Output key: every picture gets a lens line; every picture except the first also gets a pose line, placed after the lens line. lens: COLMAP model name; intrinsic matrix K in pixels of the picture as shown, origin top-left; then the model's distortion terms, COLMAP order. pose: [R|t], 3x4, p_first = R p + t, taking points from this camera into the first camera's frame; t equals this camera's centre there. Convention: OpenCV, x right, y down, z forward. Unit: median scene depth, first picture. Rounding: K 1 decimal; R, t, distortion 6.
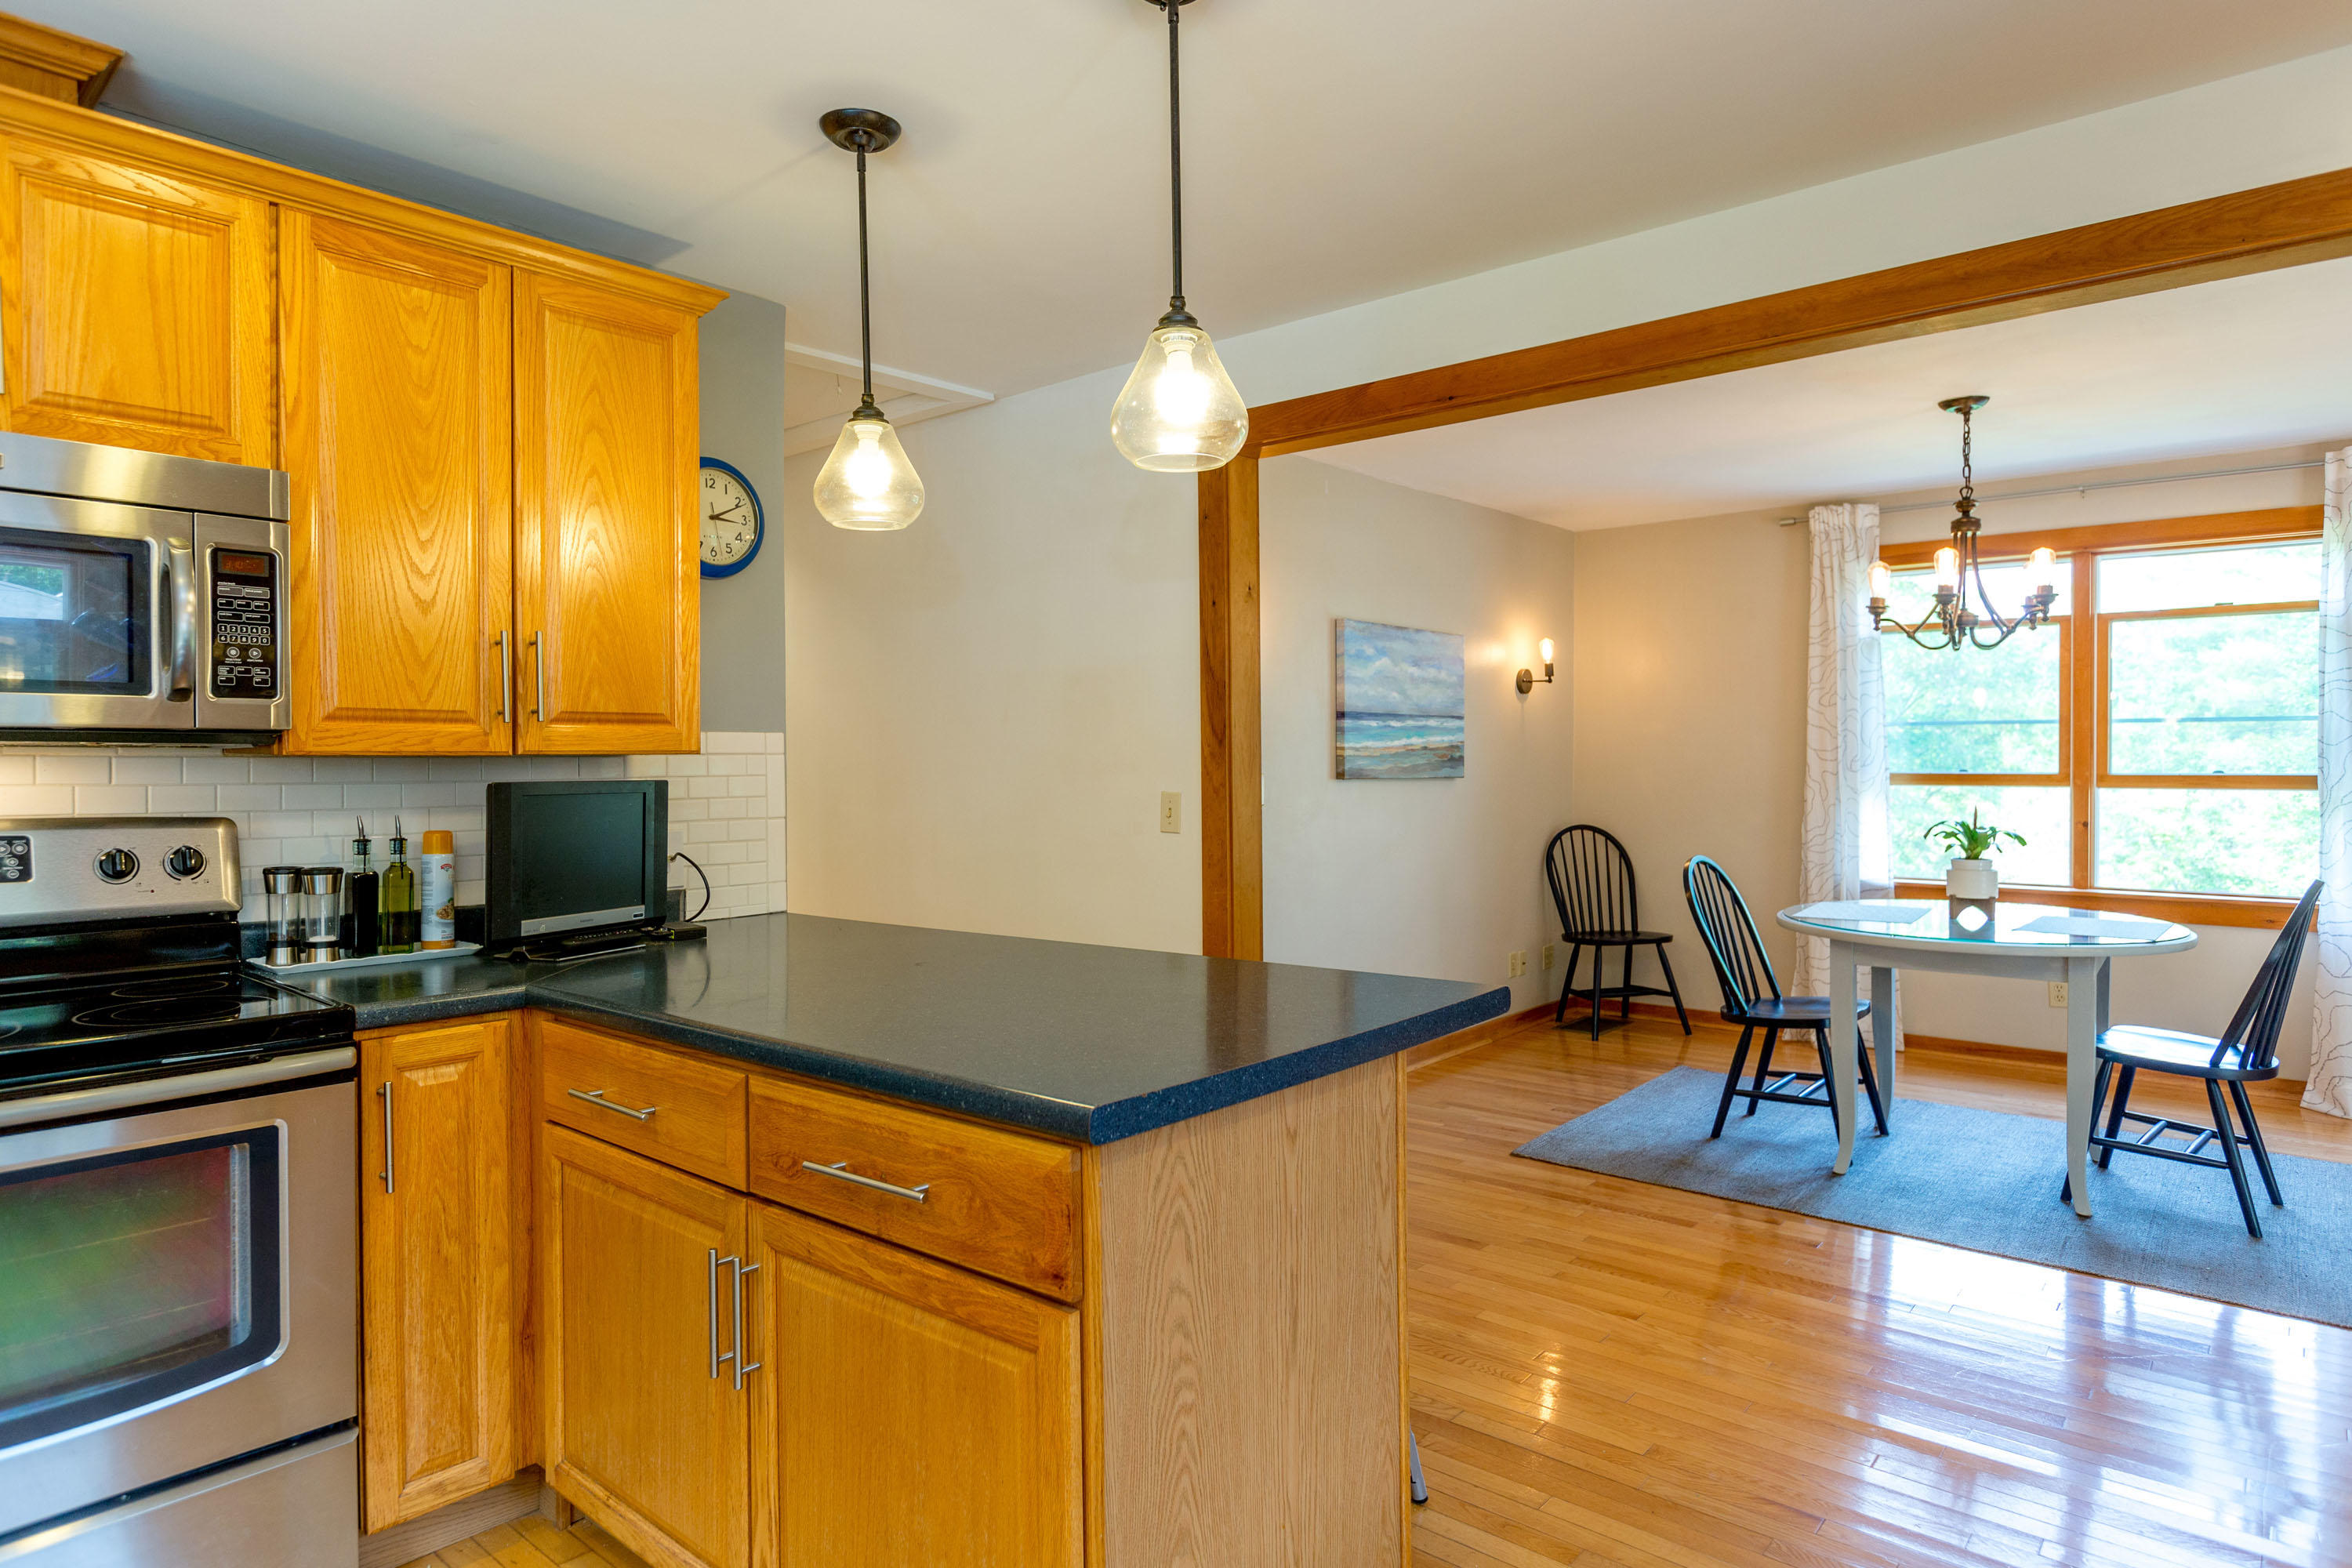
lens RADIAL K [[1325.3, 0, 1176.0], [0, 1325.3, 784.0], [0, 0, 1]] dist [0.000060, 0.000015]
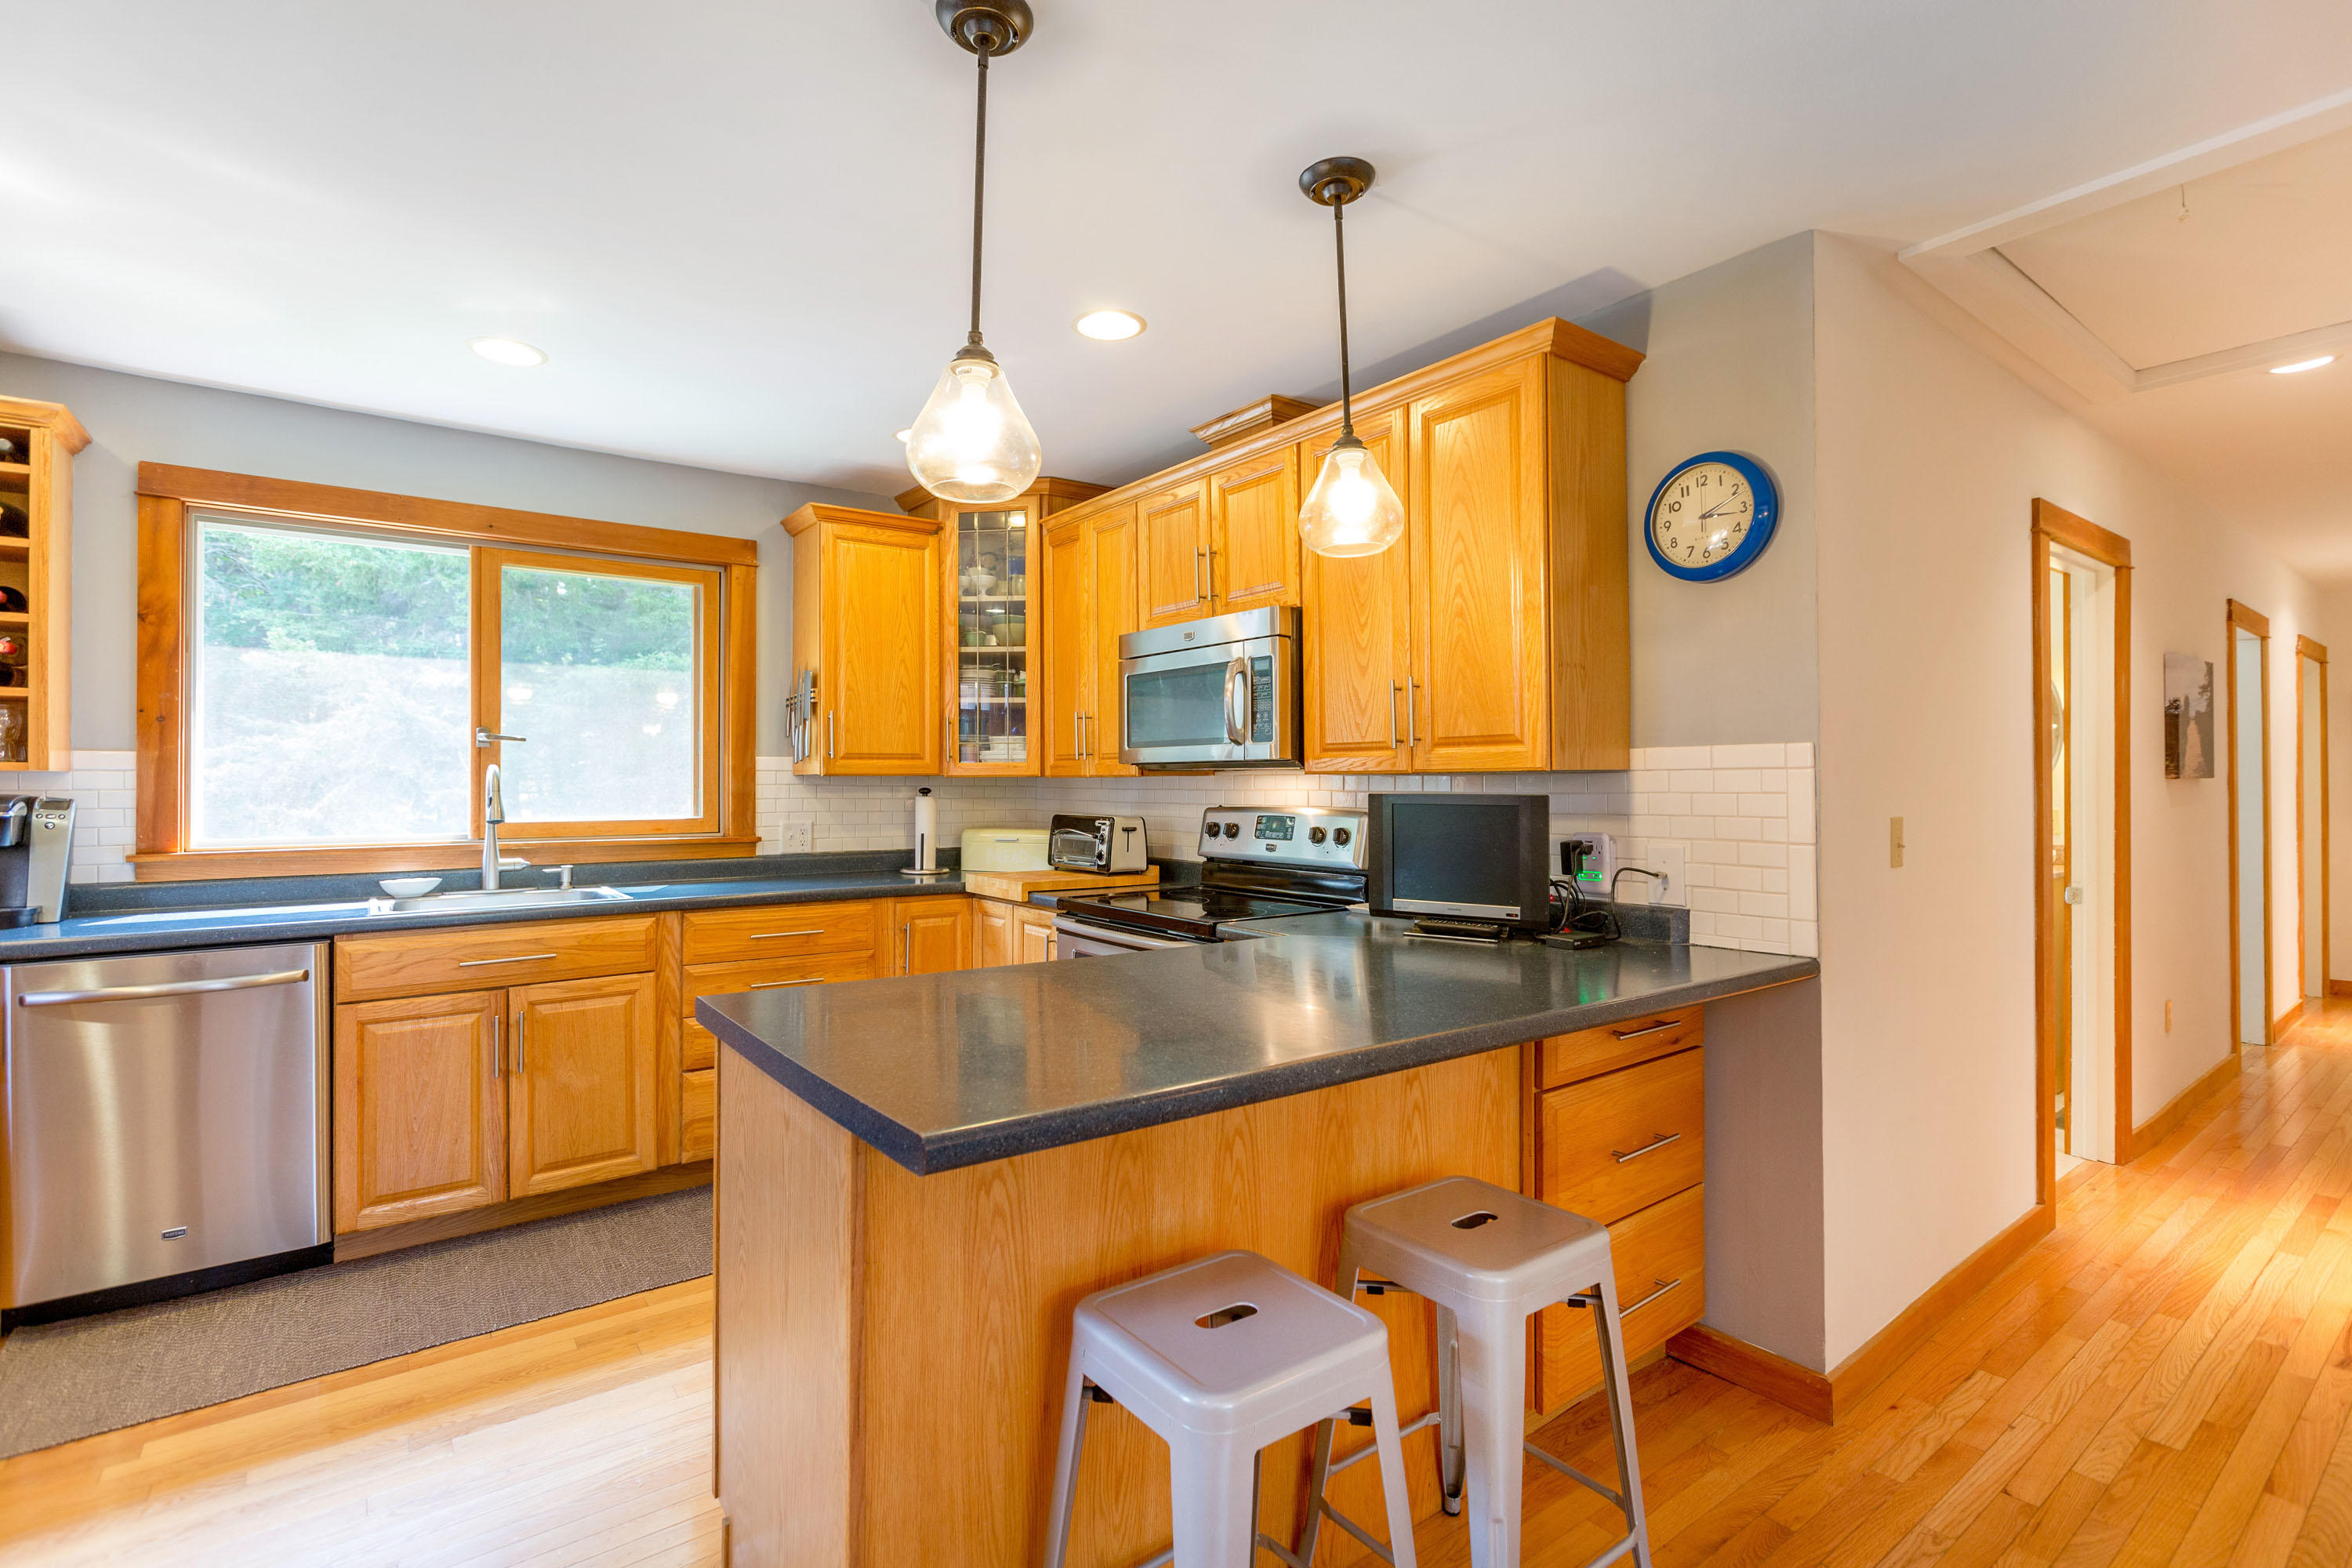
lens RADIAL K [[1075.3, 0, 1176.0], [0, 1075.3, 784.0], [0, 0, 1]] dist [0.001394, 0.000061]
pose [[-0.223117, 0.010627, -0.974734, 0.624738], [-0.013996, 0.999803, 0.014104, -0.023454], [0.974691, 0.016789, -0.222924, 1.064576]]
